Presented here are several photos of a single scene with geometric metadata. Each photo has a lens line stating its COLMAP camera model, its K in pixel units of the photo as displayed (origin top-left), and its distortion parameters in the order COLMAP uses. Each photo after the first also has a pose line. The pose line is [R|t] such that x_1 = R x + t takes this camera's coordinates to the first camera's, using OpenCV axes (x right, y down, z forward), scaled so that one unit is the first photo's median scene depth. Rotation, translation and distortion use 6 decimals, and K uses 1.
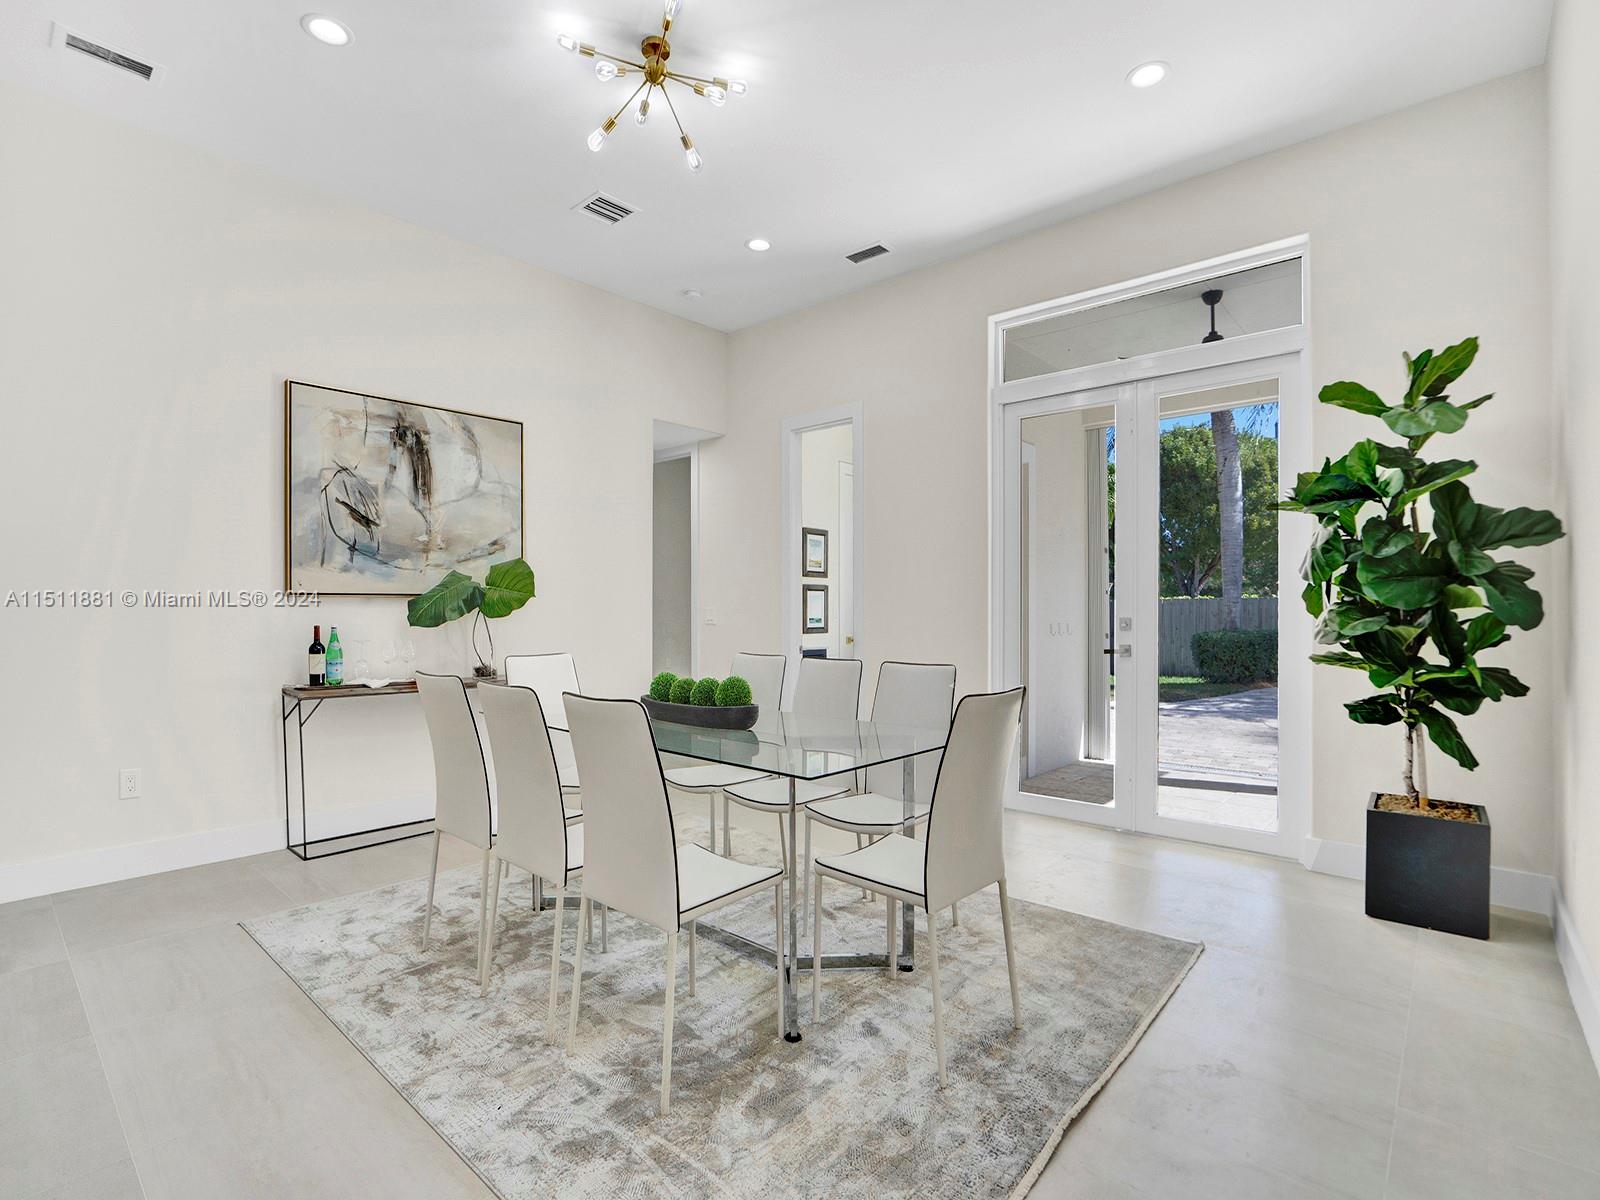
lens RADIAL K [[744.3, 0, 797.7], [0, 744.3, 609.0], [0, 0, 1]] dist [-0.000535, -0.000082]
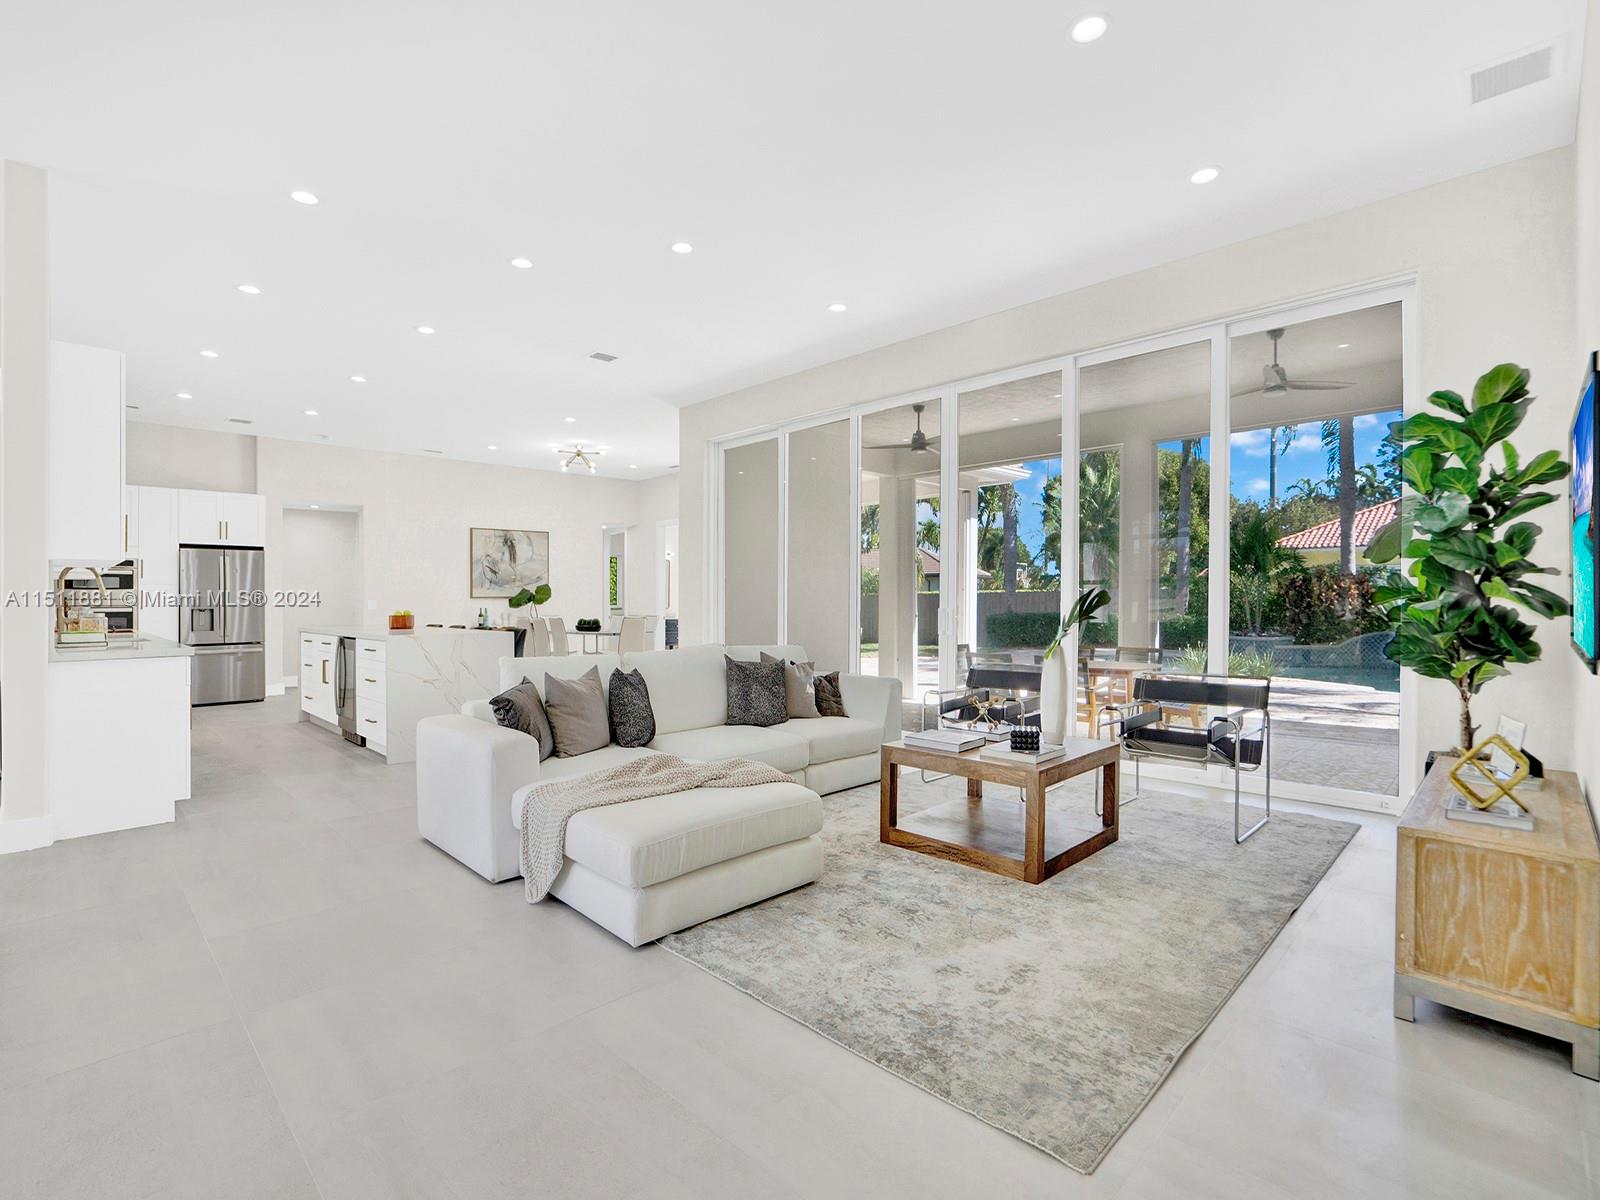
lens RADIAL K [[744.3, 0, 802.1], [0, 744.3, 600.4], [0, 0, 1]] dist [-0.000535, -0.000082]
pose [[0.998241, -0.006353, -0.058938, 0.784369], [0.006392, 0.999979, 0.000468, -0.000232], [0.058934, -0.000844, 0.998262, -1.817351]]
